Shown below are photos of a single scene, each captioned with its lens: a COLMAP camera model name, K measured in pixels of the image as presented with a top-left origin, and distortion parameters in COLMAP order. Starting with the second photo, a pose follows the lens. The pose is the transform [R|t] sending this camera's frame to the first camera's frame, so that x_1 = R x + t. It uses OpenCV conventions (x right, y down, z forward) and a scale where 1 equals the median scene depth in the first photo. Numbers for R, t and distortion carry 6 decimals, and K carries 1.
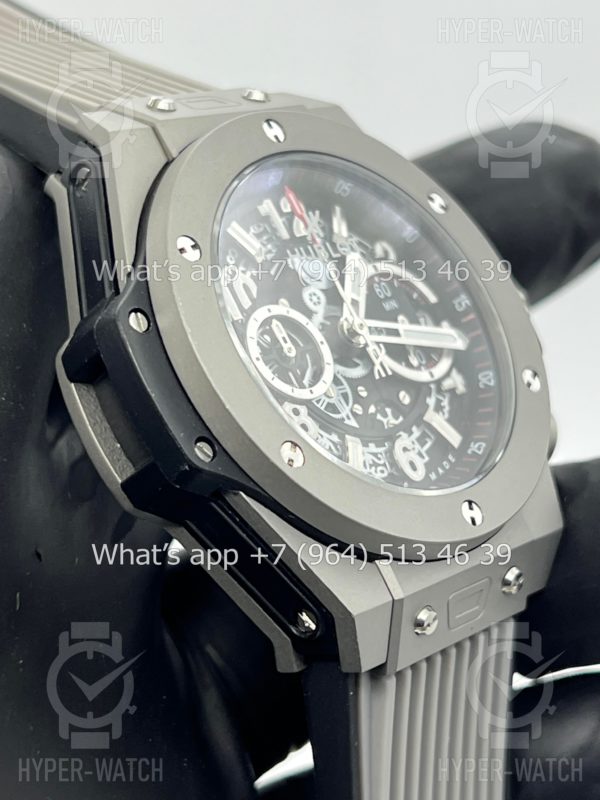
lens RADIAL K [[1885.8, 0, 300.0], [0, 1885.8, 400.0], [0, 0, 1]] dist [0.216670, 0.181849]
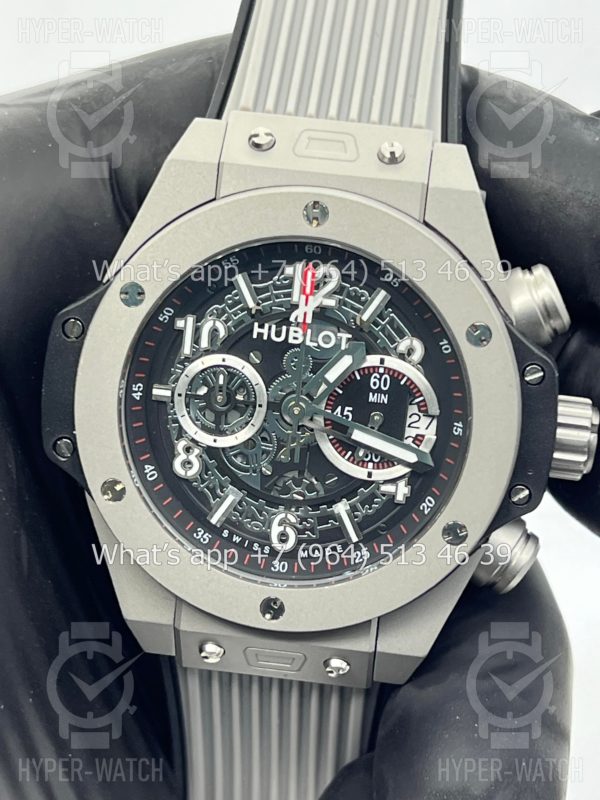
lens RADIAL K [[1885.8, 0, 300.0], [0, 1885.8, 400.0], [0, 0, 1]] dist [0.216670, 0.181849]
pose [[0.565151, 0.586445, -0.580247, 0.668102], [-0.251175, 0.792262, 0.556086, -0.656804], [0.785822, -0.168529, 0.595048, 0.349614]]
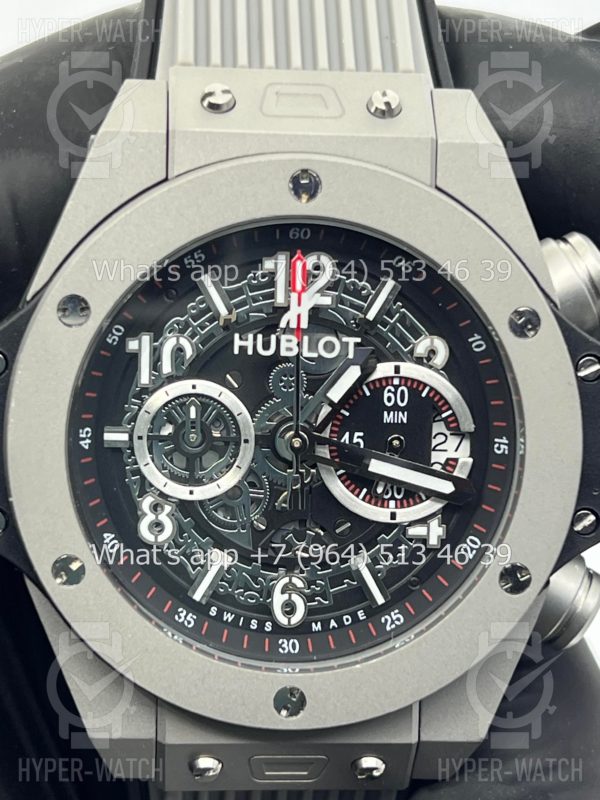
lens RADIAL K [[1885.8, 0, 300.0], [0, 1885.8, 400.0], [0, 0, 1]] dist [0.216670, 0.181849]
pose [[0.697954, 0.507322, -0.505456, 0.454774], [-0.251058, 0.834345, 0.490753, -0.474741], [0.670694, -0.215624, 0.709701, 0.401196]]
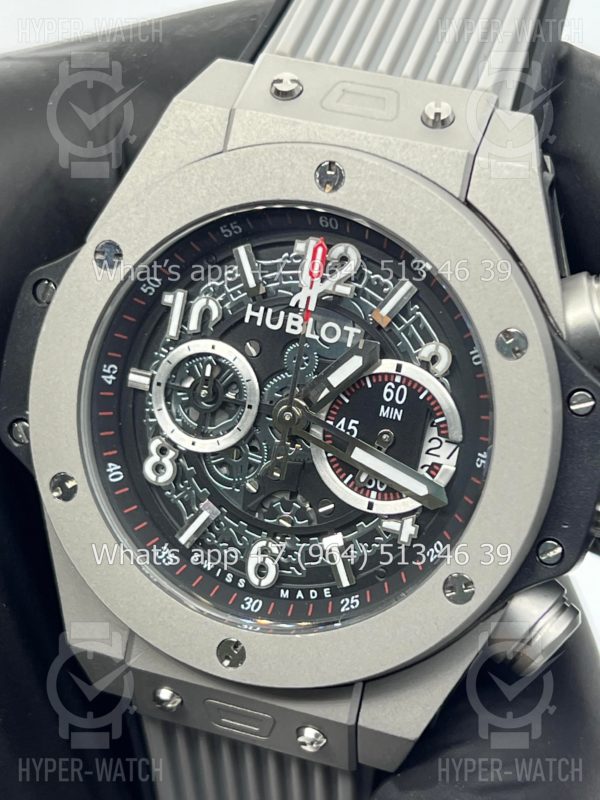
lens RADIAL K [[1885.8, 0, 300.0], [0, 1885.8, 400.0], [0, 0, 1]] dist [0.216670, 0.181849]
pose [[0.384272, 0.606374, -0.696164, 0.658206], [-0.244279, 0.793968, 0.556725, -0.549657], [0.890316, -0.043875, 0.453224, 0.598062]]
